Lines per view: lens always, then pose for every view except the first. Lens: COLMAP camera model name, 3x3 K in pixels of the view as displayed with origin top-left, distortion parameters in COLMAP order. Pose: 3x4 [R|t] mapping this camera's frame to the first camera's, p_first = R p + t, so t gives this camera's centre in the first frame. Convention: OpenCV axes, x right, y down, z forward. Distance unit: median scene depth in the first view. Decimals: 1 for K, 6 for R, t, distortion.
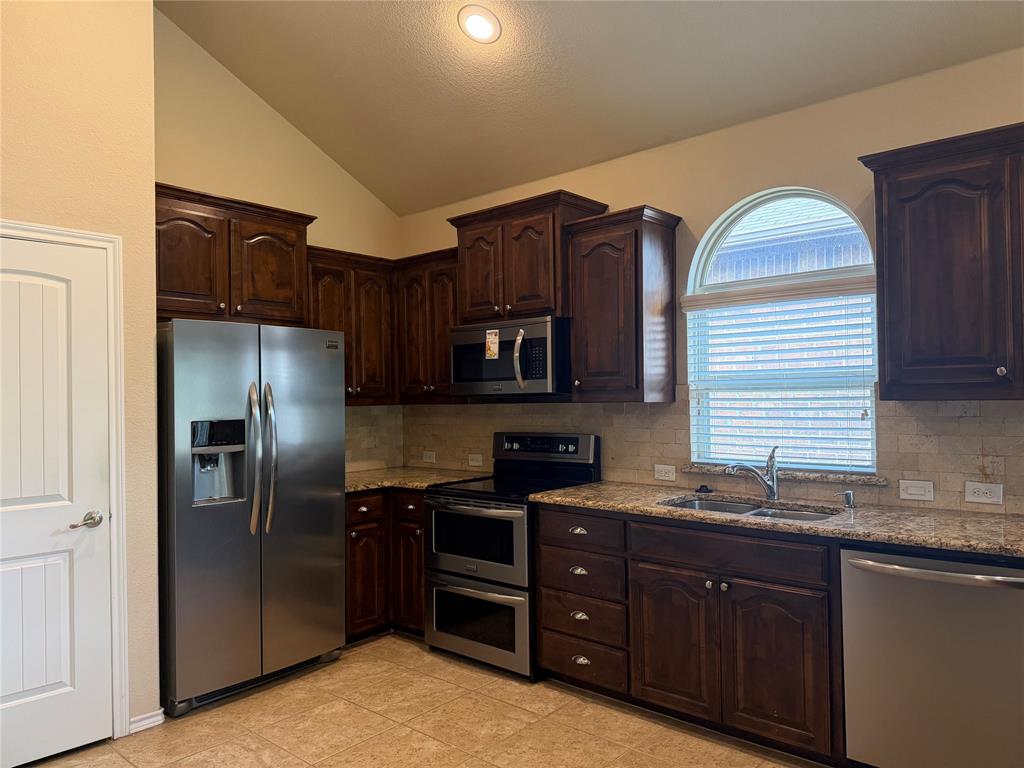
lens RADIAL K [[720.7, 0, 539.0], [0, 720.7, 385.4], [0, 0, 1]] dist [0.023306, -0.026808]
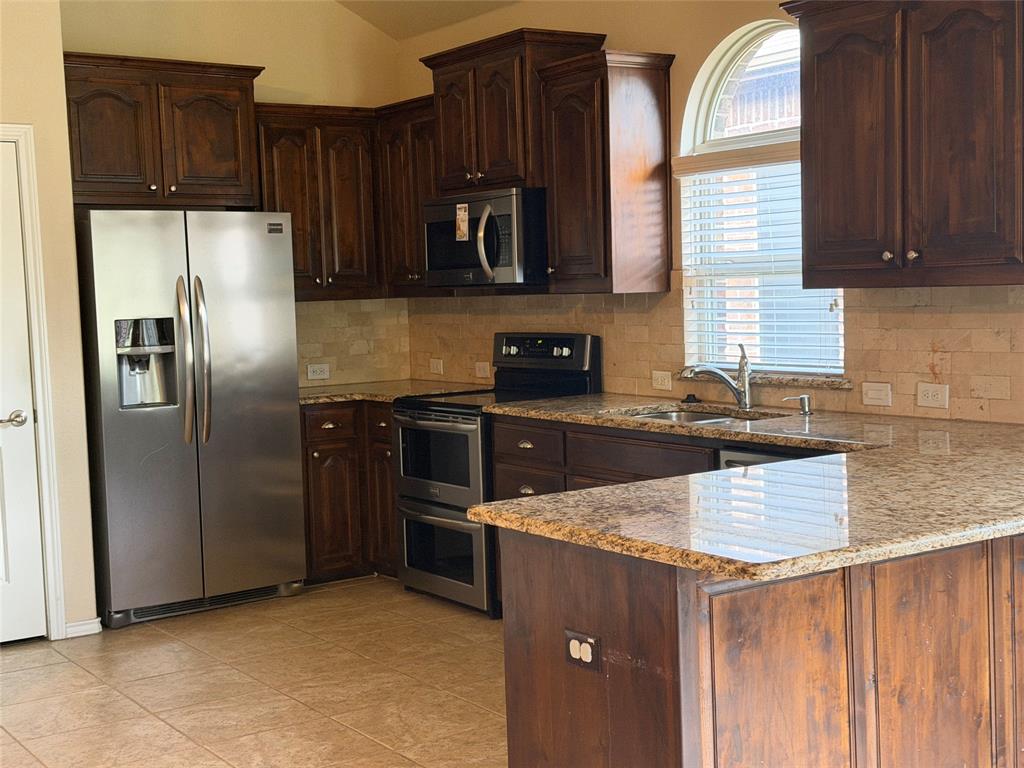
lens RADIAL K [[1419.0, 0, 512.1], [0, 1419.0, 382.6], [0, 0, 1]] dist [0.133934, 0.000000]
pose [[0.963502, 0.002781, -0.267688, 0.437670], [0.021976, 0.995749, 0.089443, -0.020839], [0.266799, -0.092061, 0.959345, -0.556253]]
